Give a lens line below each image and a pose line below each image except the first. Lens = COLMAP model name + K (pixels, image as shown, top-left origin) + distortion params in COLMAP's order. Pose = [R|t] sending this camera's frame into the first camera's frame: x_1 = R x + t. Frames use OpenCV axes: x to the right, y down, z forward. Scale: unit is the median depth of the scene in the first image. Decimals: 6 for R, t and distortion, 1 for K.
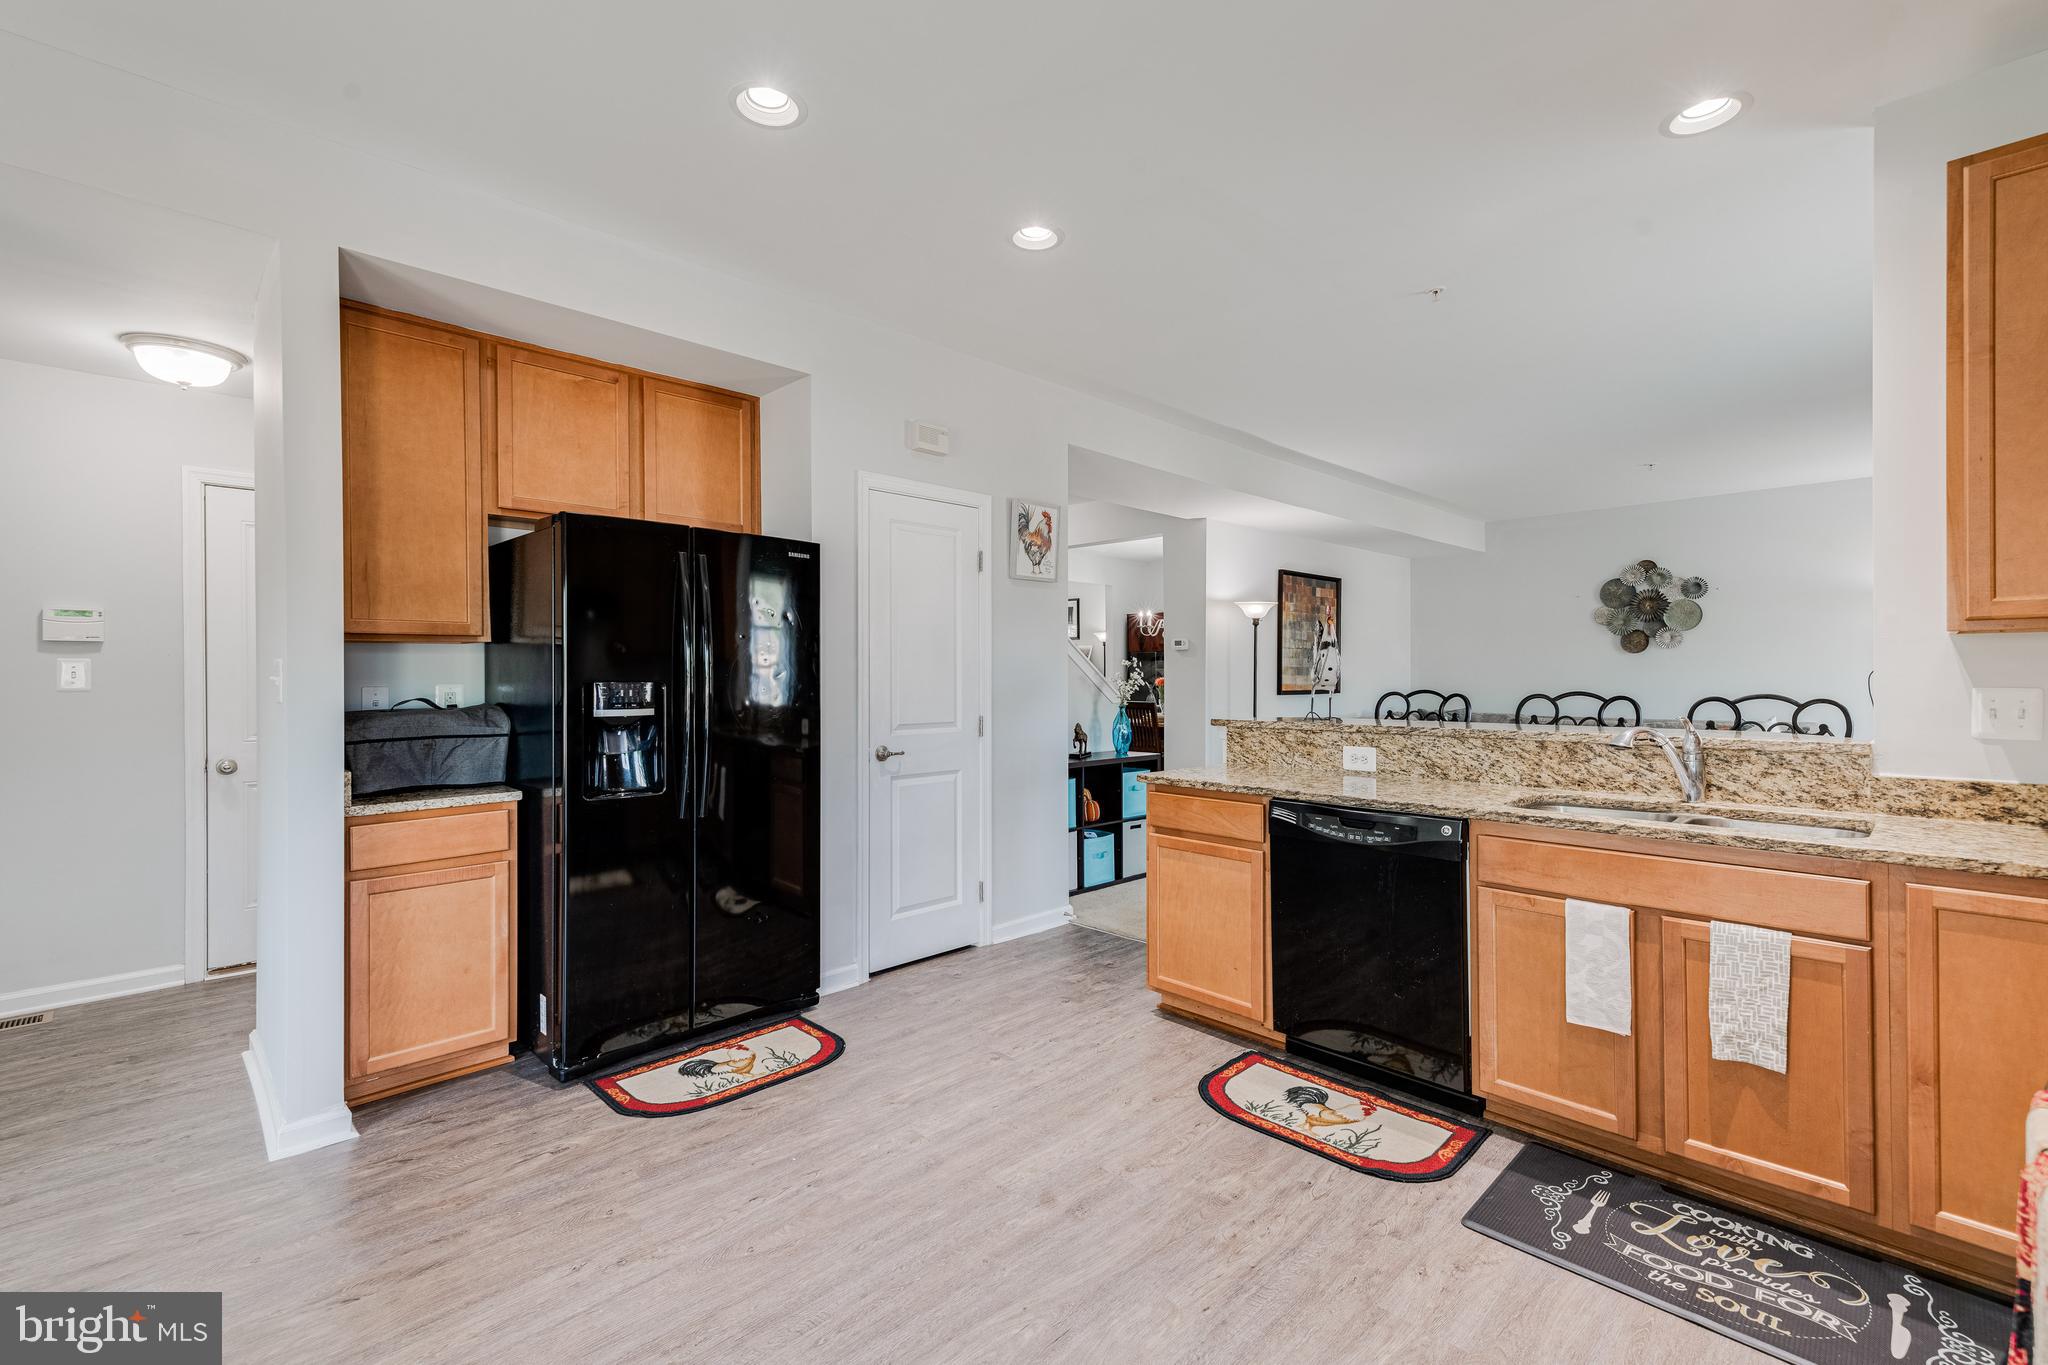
lens RADIAL K [[893.4, 0, 1025.6], [0, 893.4, 678.0], [0, 0, 1]] dist [0.025840, -0.008247]
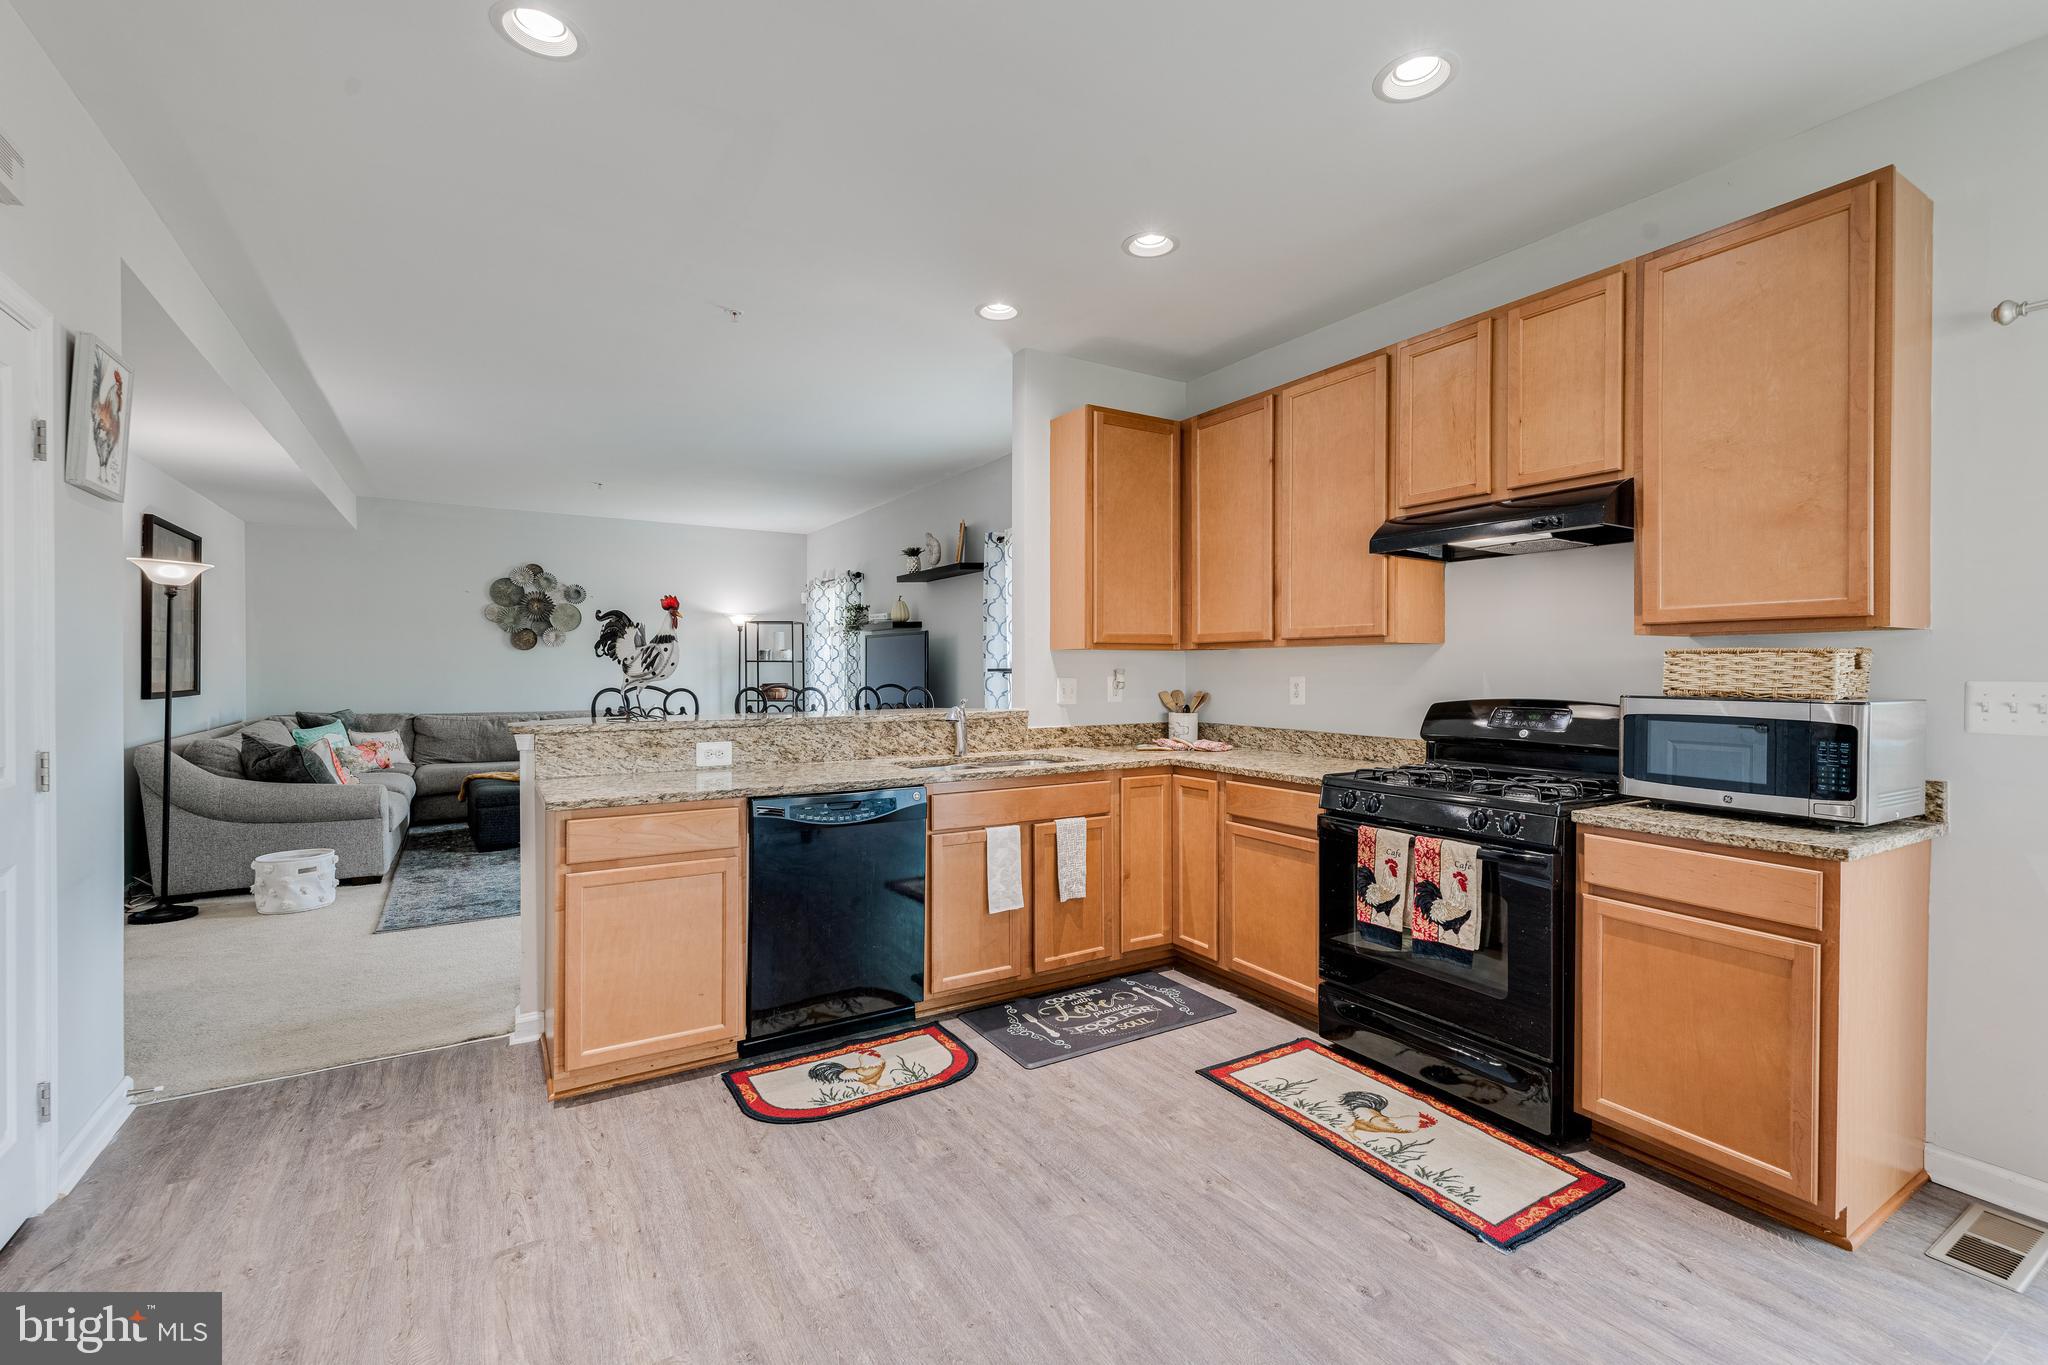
lens RADIAL K [[893.4, 0, 1025.6], [0, 893.4, 678.0], [0, 0, 1]] dist [0.025840, -0.008247]
pose [[0.217107, -0.006597, 0.976126, -0.647996], [0.002050, 0.999978, 0.006302, -0.000656], [-0.976146, 0.000633, 0.217116, 0.540170]]
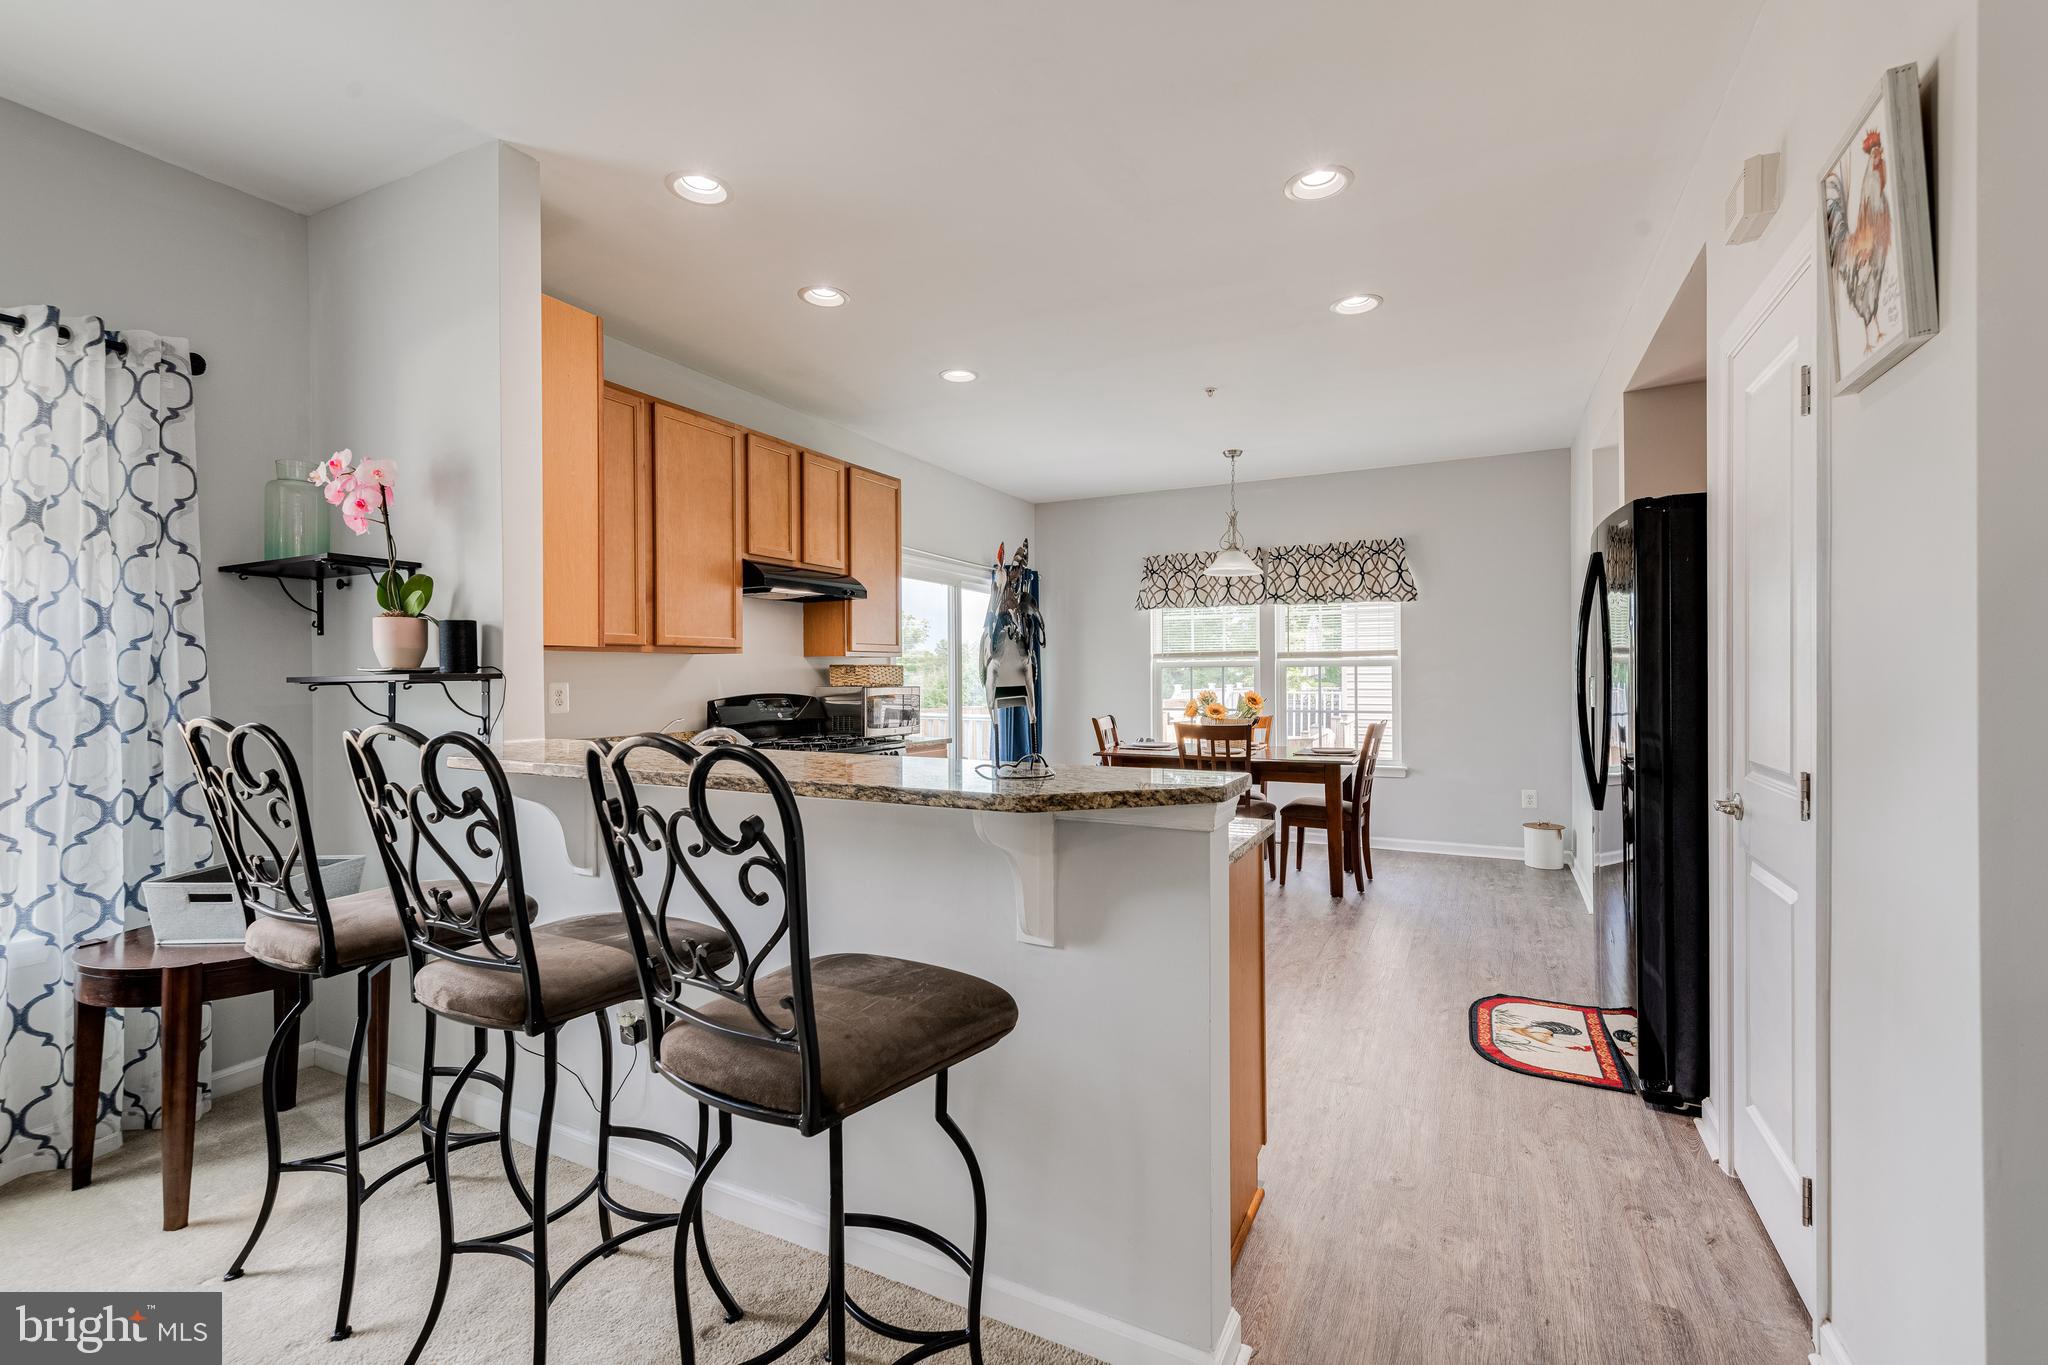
lens RADIAL K [[853.3, 0, 1068.8], [0, 853.3, 682.1], [0, 0, 1]] dist [-0.000787, -0.000170]
pose [[-0.933701, 0.006365, -0.357997, 0.609398], [0.003987, 0.999965, 0.007380, -0.000961], [0.358032, 0.005464, -0.933694, 1.886672]]
